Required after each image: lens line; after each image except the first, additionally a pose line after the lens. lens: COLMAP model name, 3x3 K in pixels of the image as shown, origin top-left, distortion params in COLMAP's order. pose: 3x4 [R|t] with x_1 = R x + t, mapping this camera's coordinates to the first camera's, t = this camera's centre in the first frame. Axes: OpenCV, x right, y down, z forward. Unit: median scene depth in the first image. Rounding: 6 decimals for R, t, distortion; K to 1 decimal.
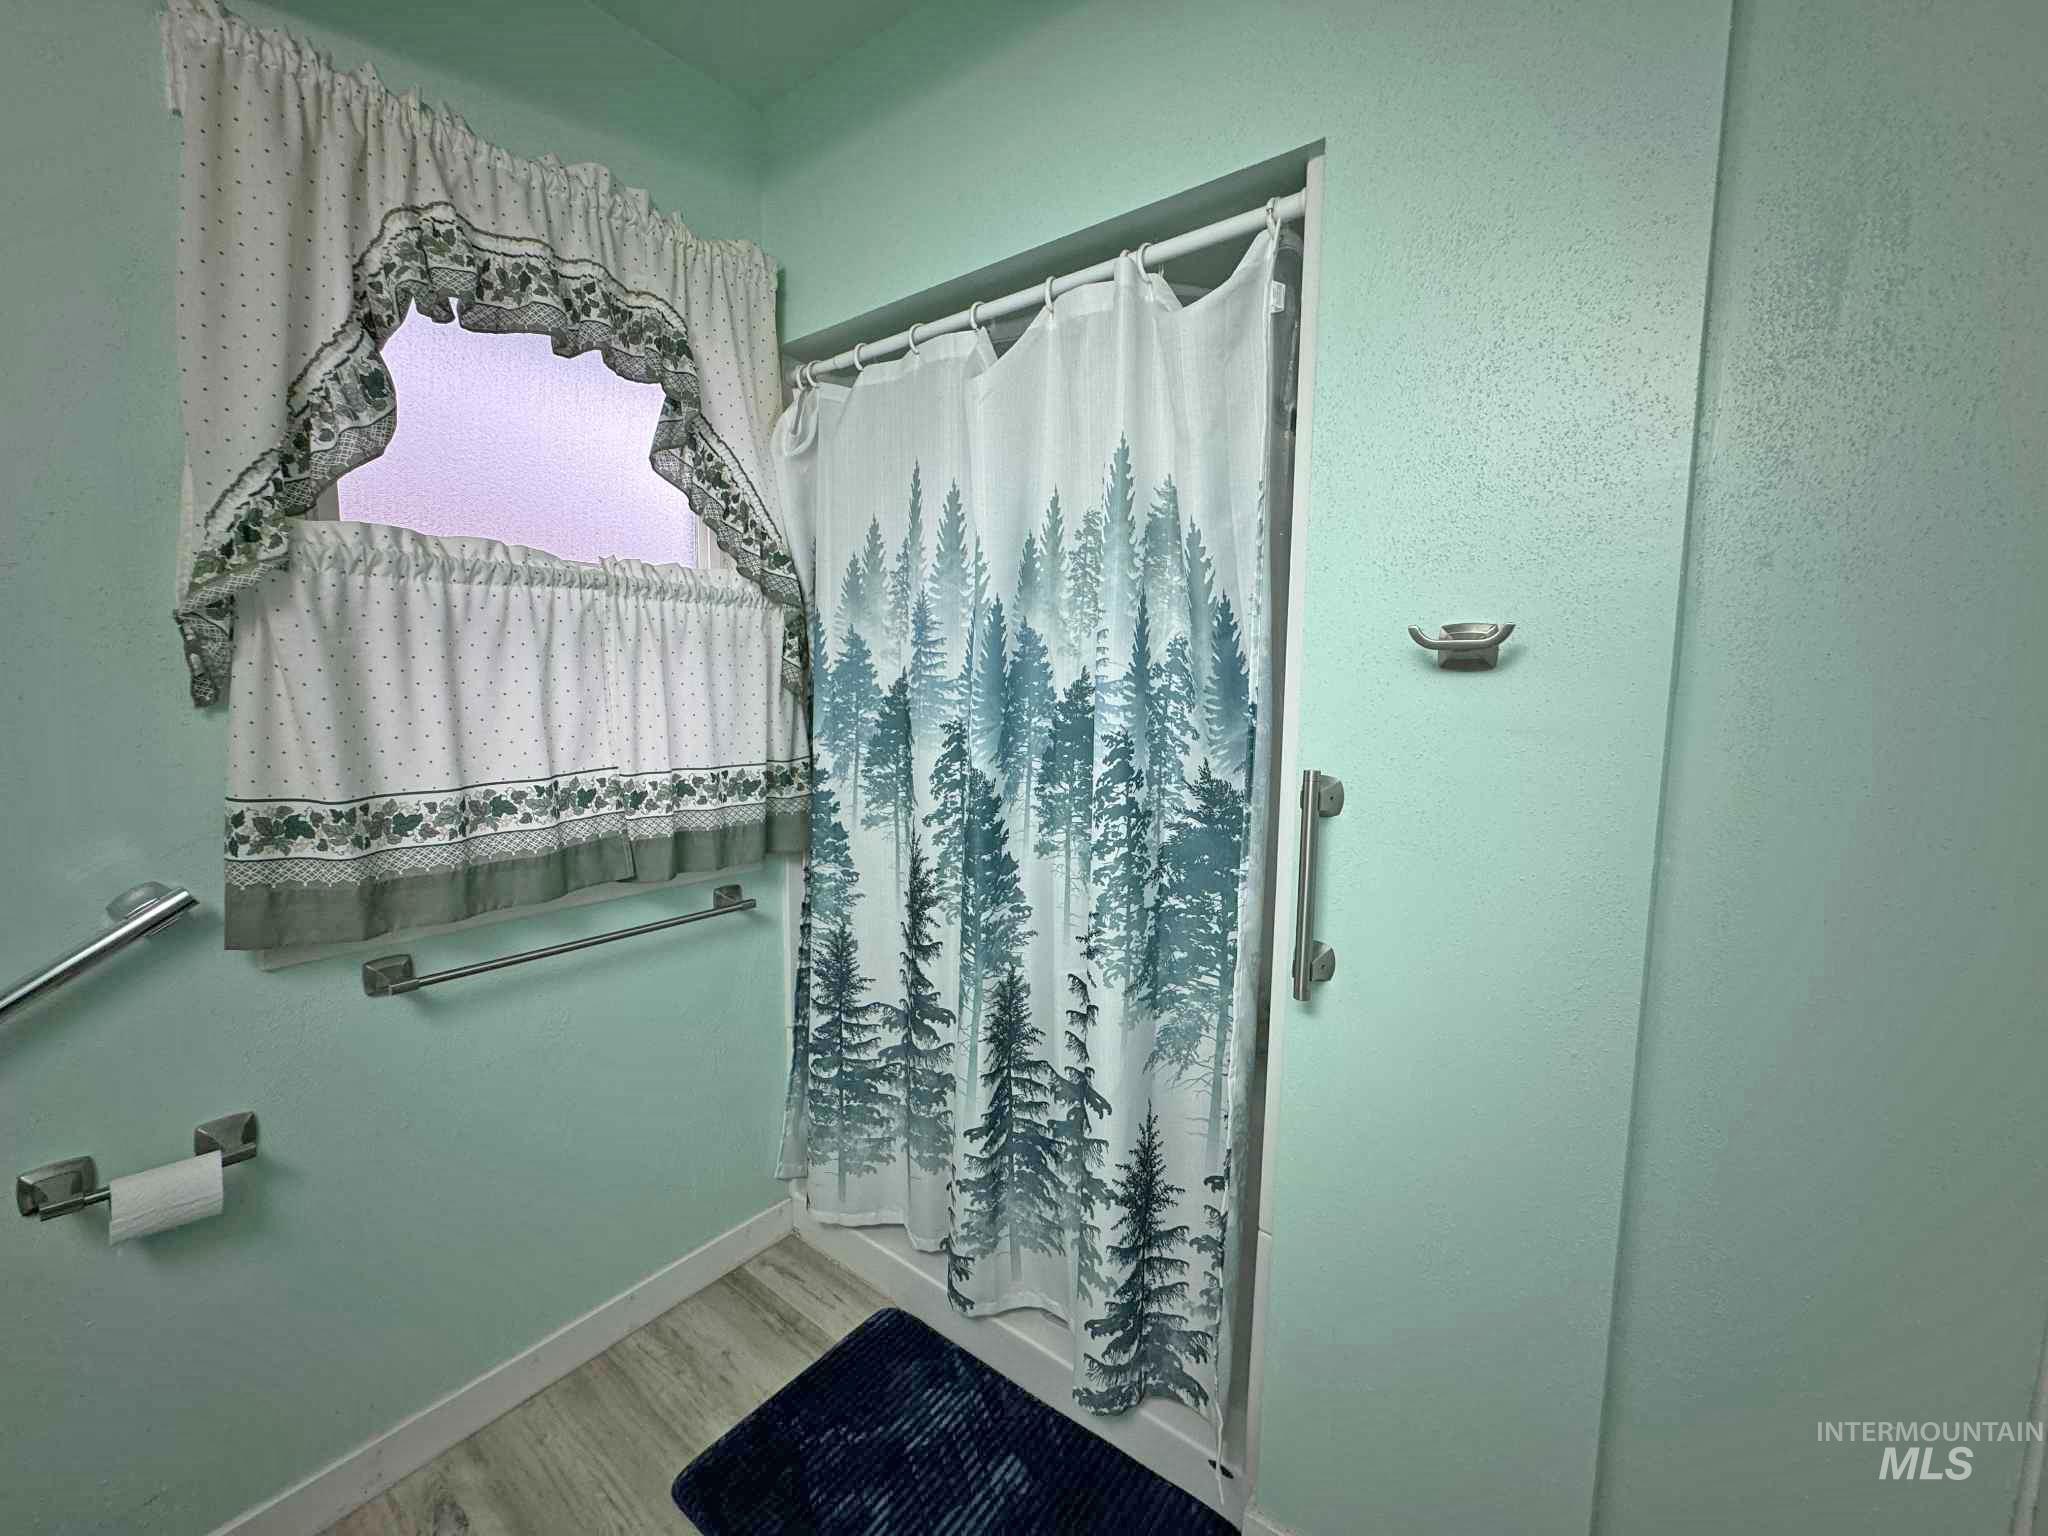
lens RADIAL K [[815.8, 0, 1016.8], [0, 815.8, 765.3], [0, 0, 1]] dist [-0.000680, -0.000692]
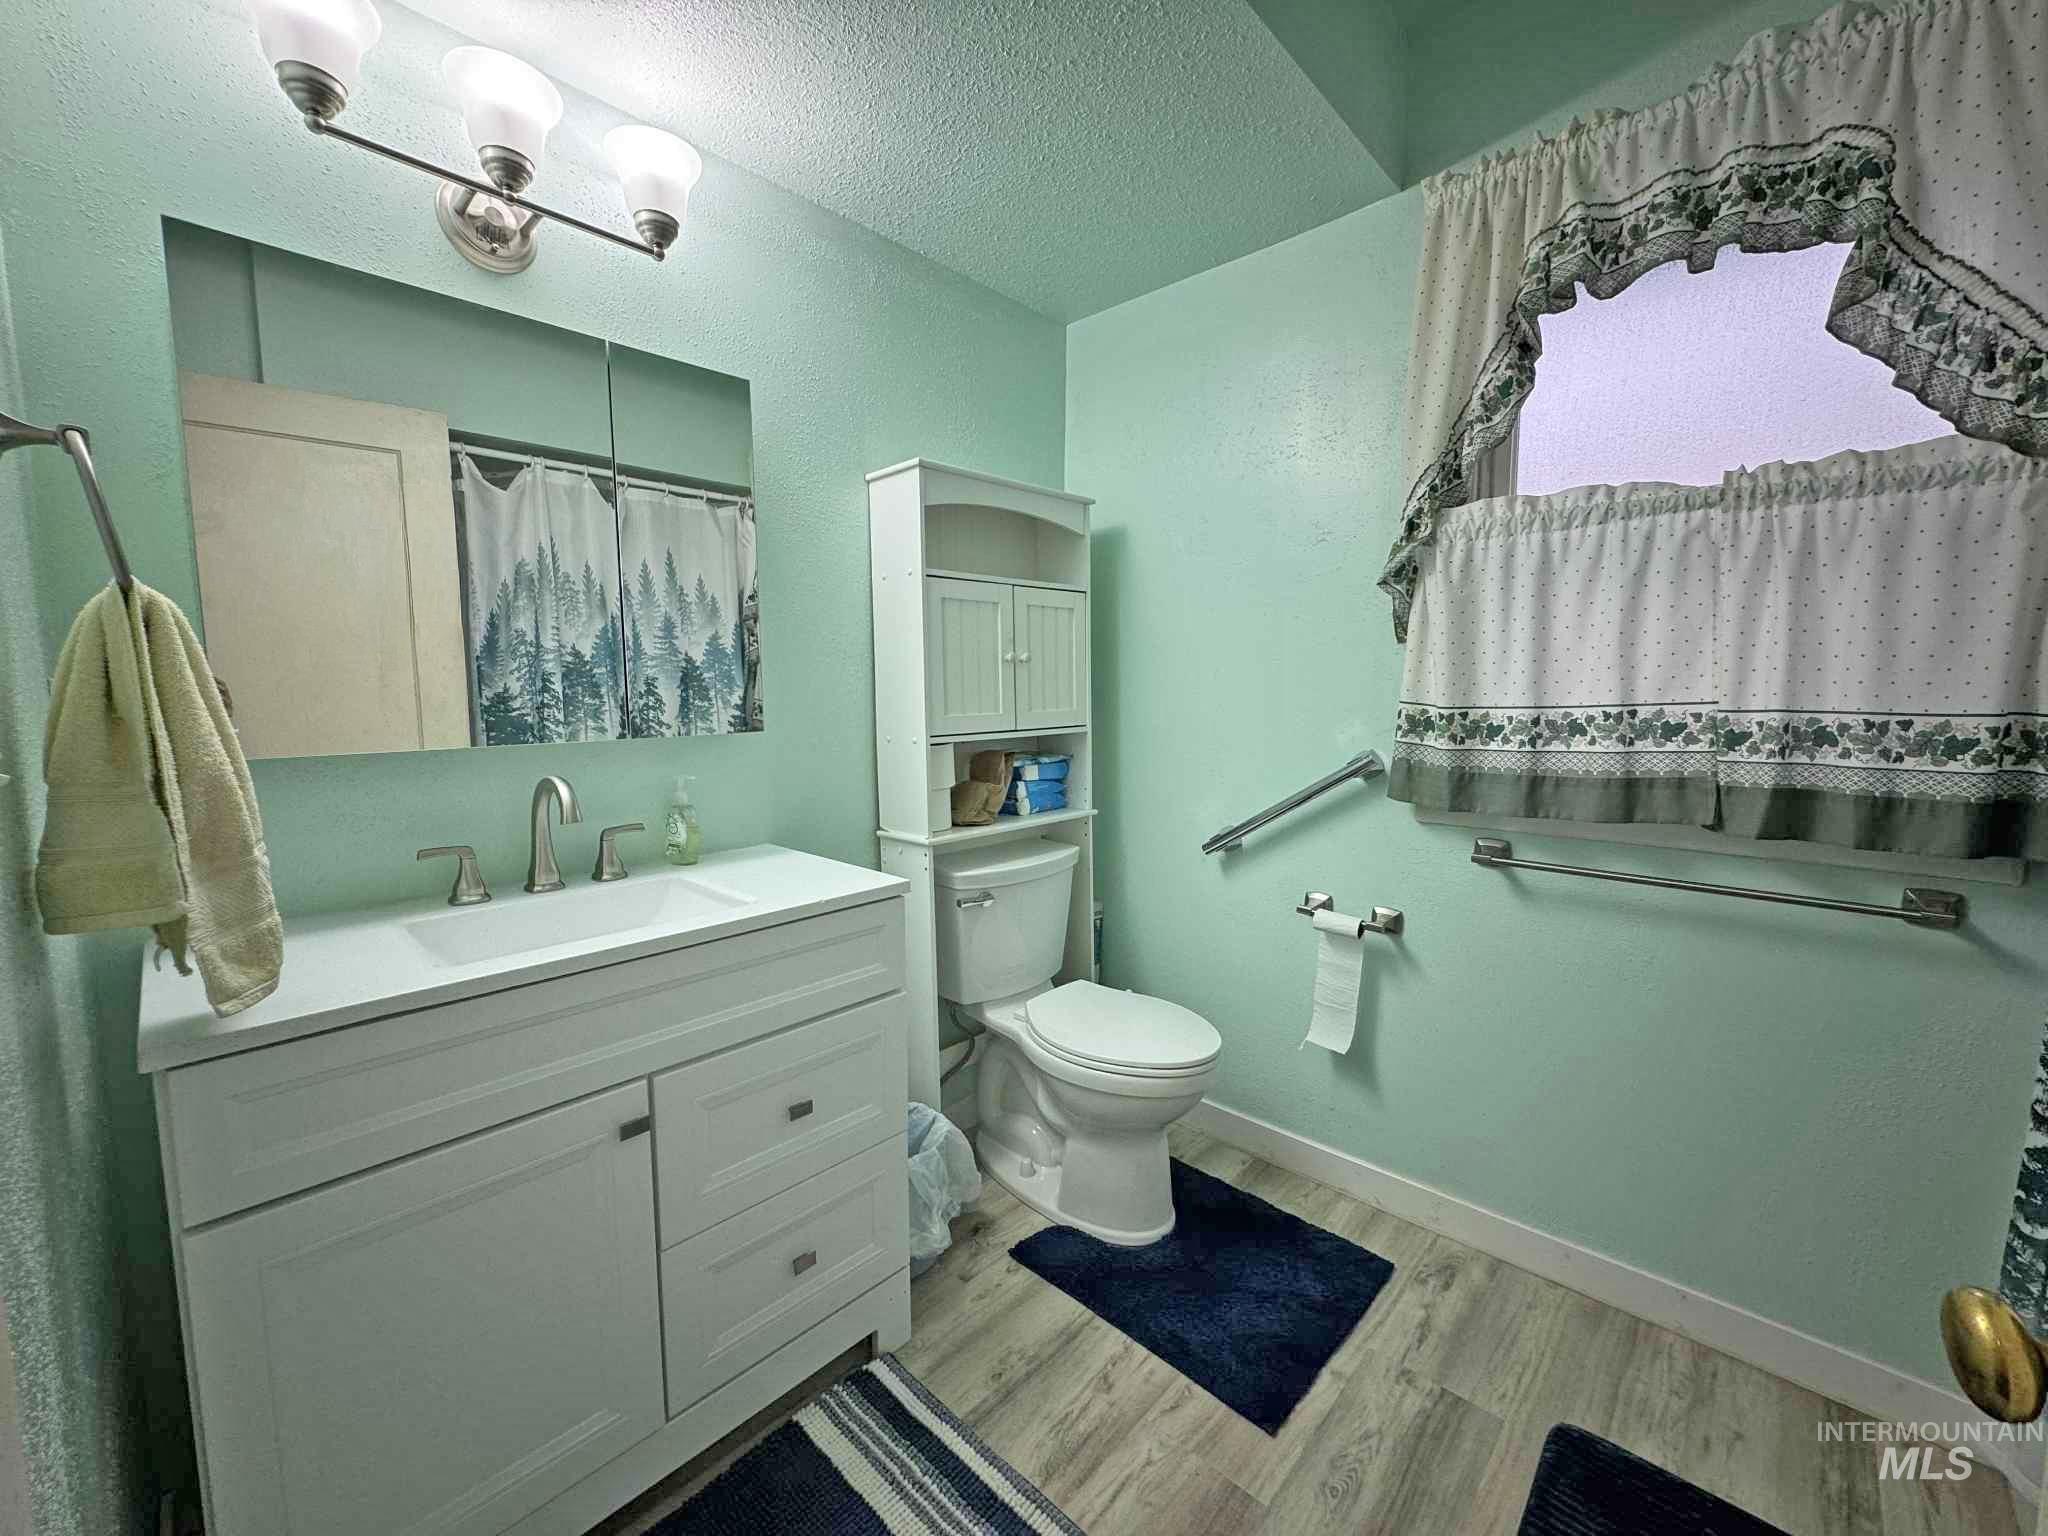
lens RADIAL K [[815.8, 0, 1019.4], [0, 815.8, 767.6], [0, 0, 1]] dist [-0.000680, -0.000692]
pose [[-0.095062, 0.092046, -0.991207, 0.540598], [-0.100795, 0.989709, 0.101574, 0.066959], [0.990355, 0.109565, -0.084806, 0.346488]]
